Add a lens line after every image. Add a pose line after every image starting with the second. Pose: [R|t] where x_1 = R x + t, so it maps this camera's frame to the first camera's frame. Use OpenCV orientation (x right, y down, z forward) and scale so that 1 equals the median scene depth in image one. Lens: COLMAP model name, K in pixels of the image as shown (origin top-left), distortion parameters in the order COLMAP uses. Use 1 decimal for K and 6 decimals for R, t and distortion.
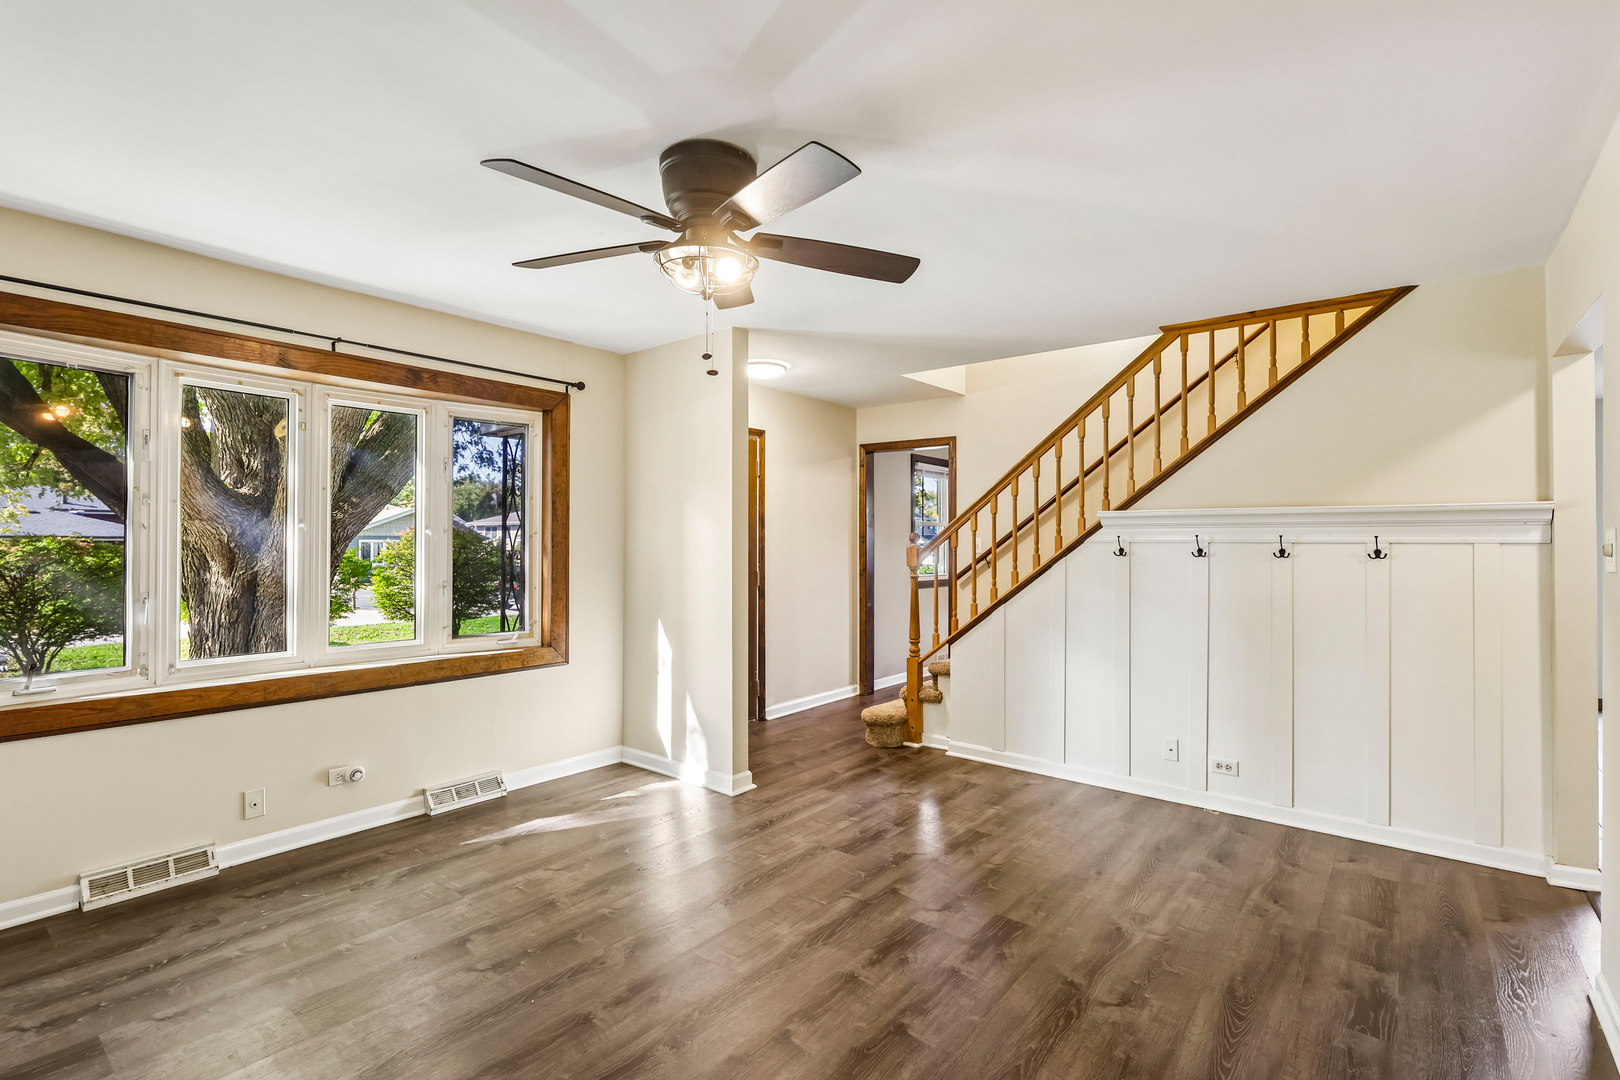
lens RADIAL K [[745.5, 0, 806.3], [0, 745.5, 541.9], [0, 0, 1]] dist [-0.001307, 0.000175]
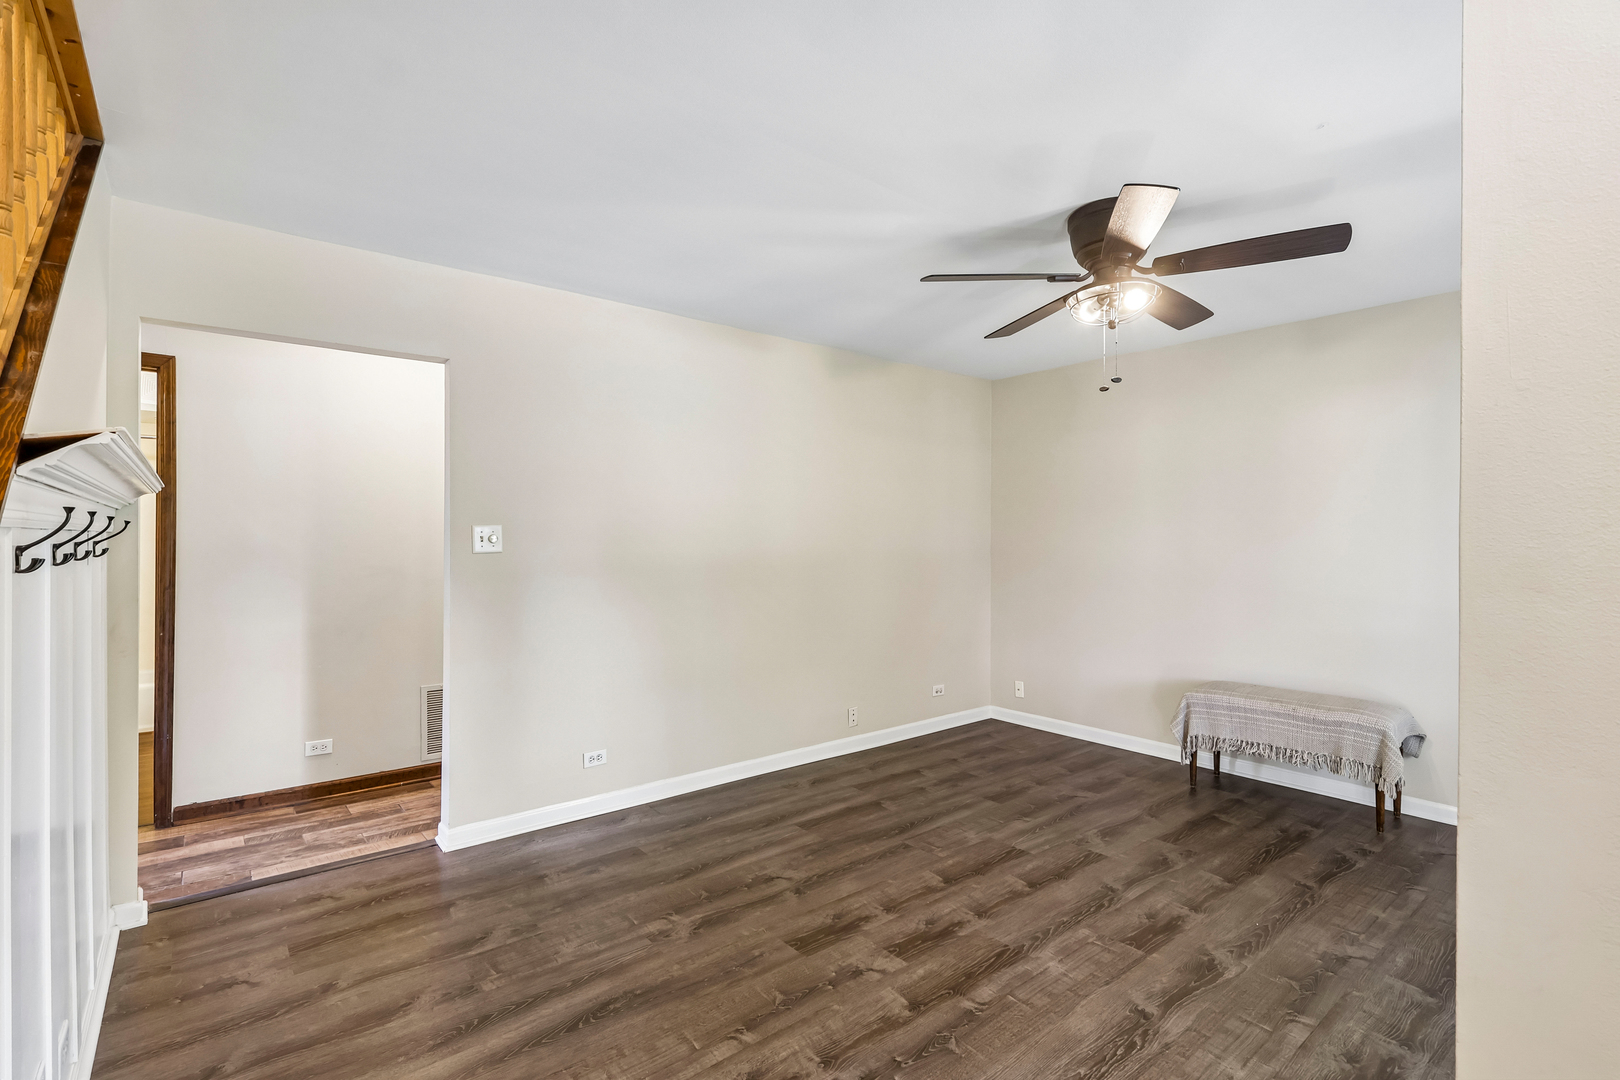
lens RADIAL K [[745.5, 0, 804.2], [0, 745.5, 538.7], [0, 0, 1]] dist [-0.001307, 0.000175]
pose [[-0.978453, -0.006772, 0.206357, 0.065798], [-0.007225, 0.999973, -0.001445, 0.005937], [-0.206341, -0.002905, -0.978476, 1.532180]]
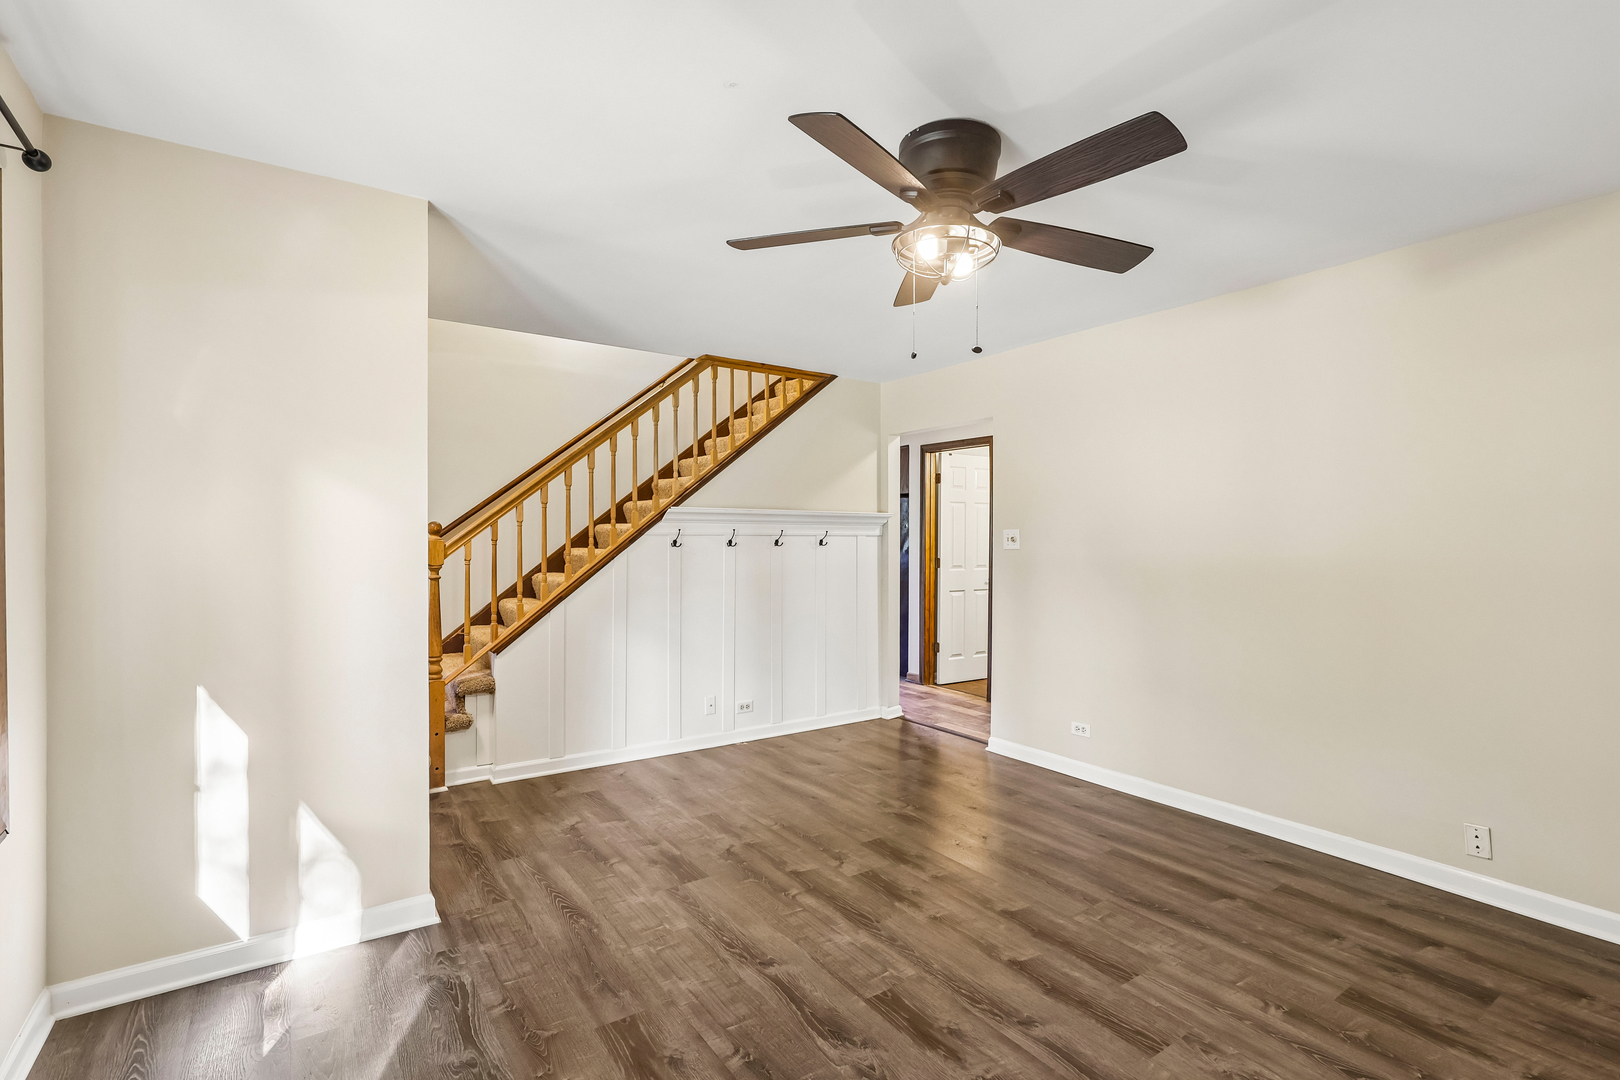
lens RADIAL K [[745.5, 0, 805.8], [0, 745.5, 541.3], [0, 0, 1]] dist [-0.001307, 0.000175]
pose [[0.281229, -0.007587, 0.959611, -0.759263], [-0.005307, 0.999941, 0.009461, -0.000728], [-0.959626, -0.007753, 0.281172, 0.614386]]
